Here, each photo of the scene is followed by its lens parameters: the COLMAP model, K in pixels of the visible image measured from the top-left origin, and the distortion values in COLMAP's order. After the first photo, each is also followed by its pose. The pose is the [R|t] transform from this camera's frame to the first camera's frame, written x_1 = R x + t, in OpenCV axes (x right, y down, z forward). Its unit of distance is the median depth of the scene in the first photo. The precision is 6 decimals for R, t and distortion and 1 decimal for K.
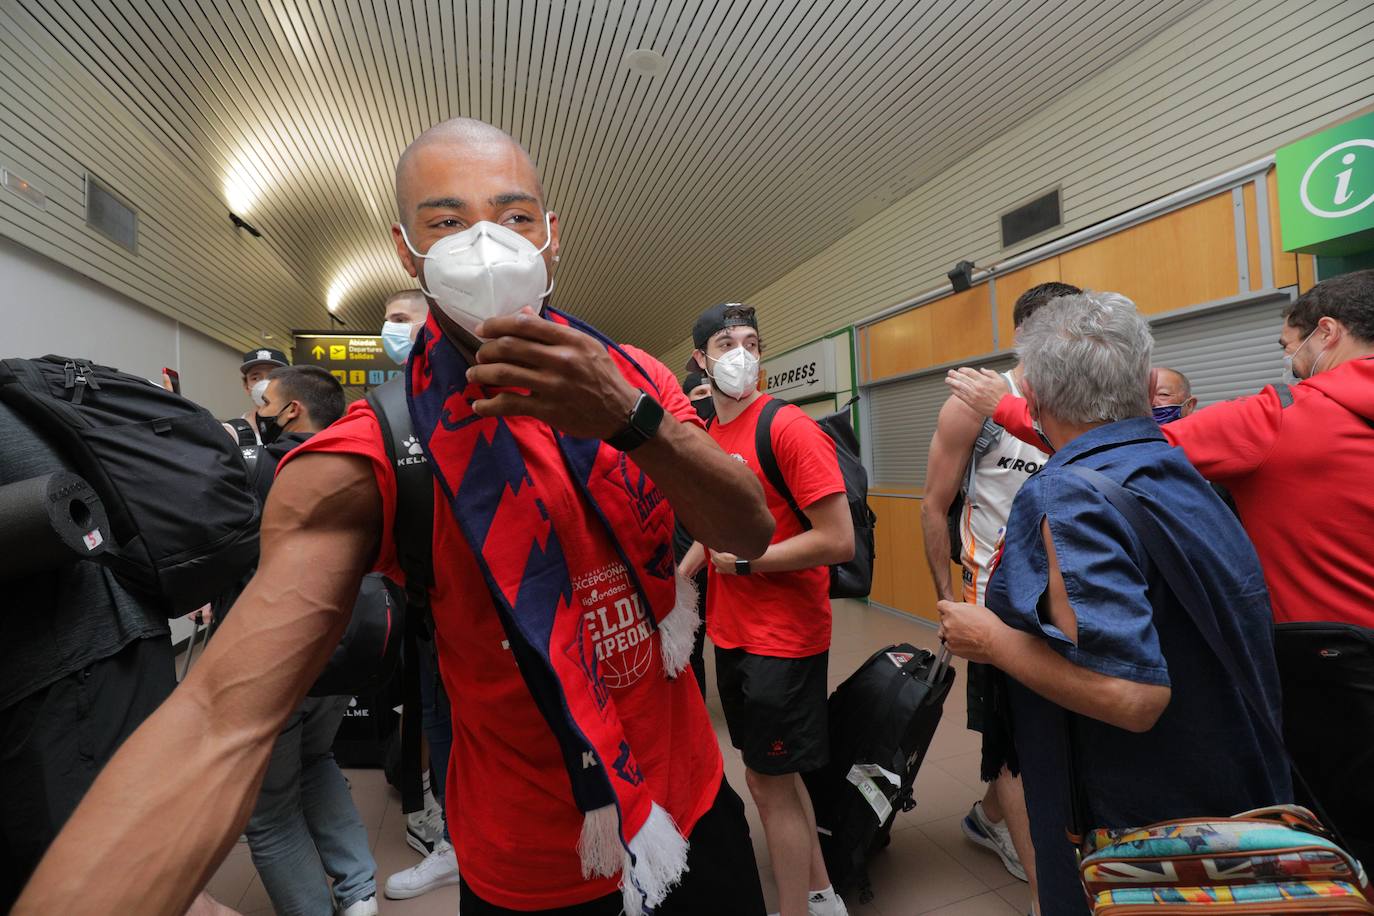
lens RADIAL K [[625.3, 0, 690.8], [0, 625.3, 454.7], [0, 0, 1]] dist [-0.032037, 0.006097]
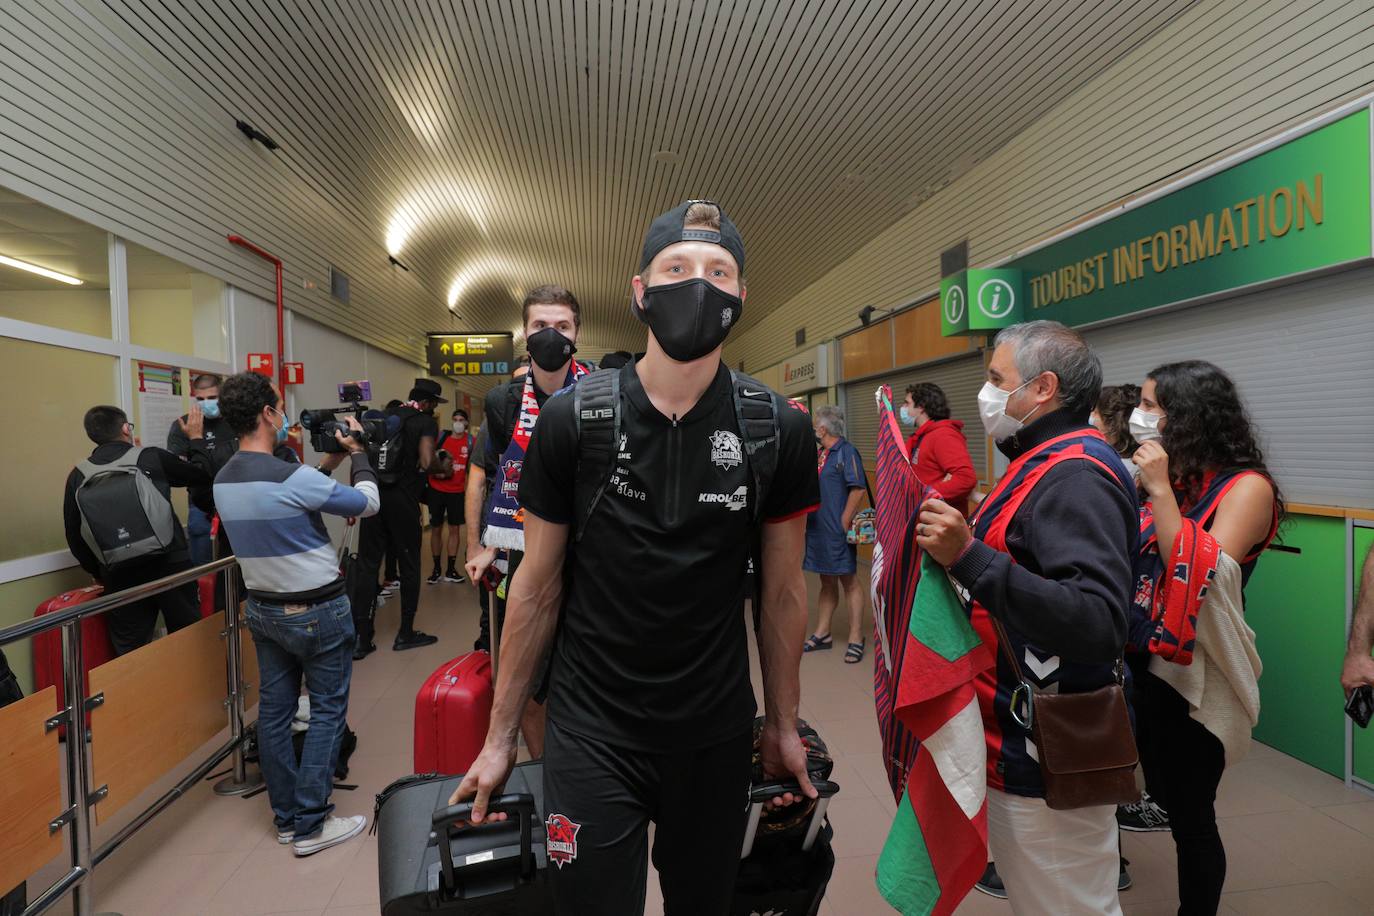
lens RADIAL K [[729.8, 0, 685.3], [0, 729.8, 461.9], [0, 0, 1]] dist [-0.019937, 0.002700]
pose [[0.980461, 0.021685, -0.195514, 0.286745], [-0.011815, 0.998603, 0.051504, -0.024374], [0.196357, -0.048188, 0.979348, -0.606974]]
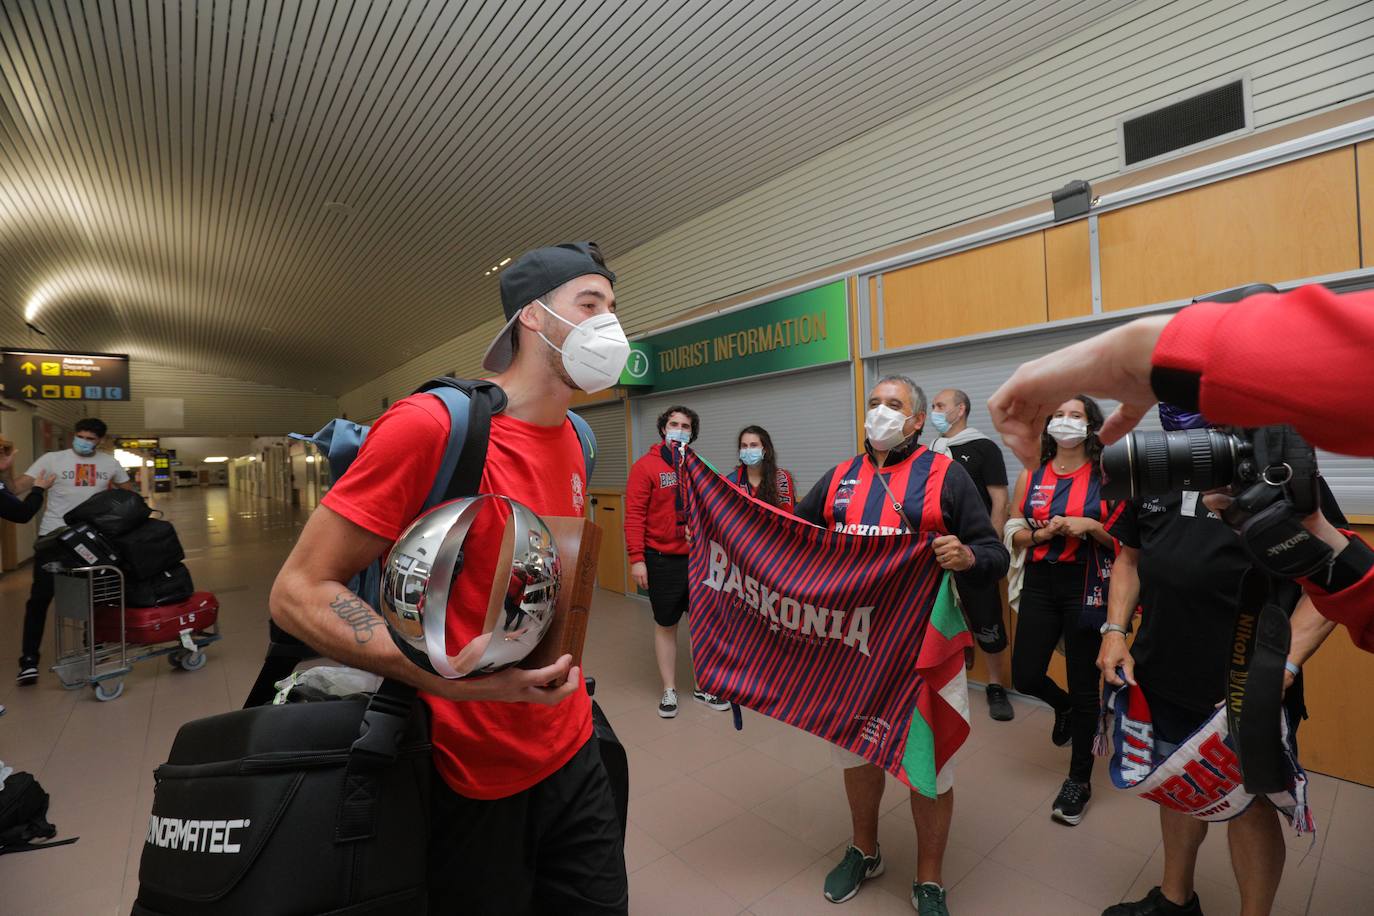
lens RADIAL K [[625.3, 0, 690.6], [0, 625.3, 460.6], [0, 0, 1]] dist [-0.032037, 0.006097]
pose [[0.933588, 0.008393, 0.358249, 0.181168], [-0.008864, 0.999961, -0.000327, -0.016533], [-0.358238, -0.002870, 0.933626, -0.688349]]
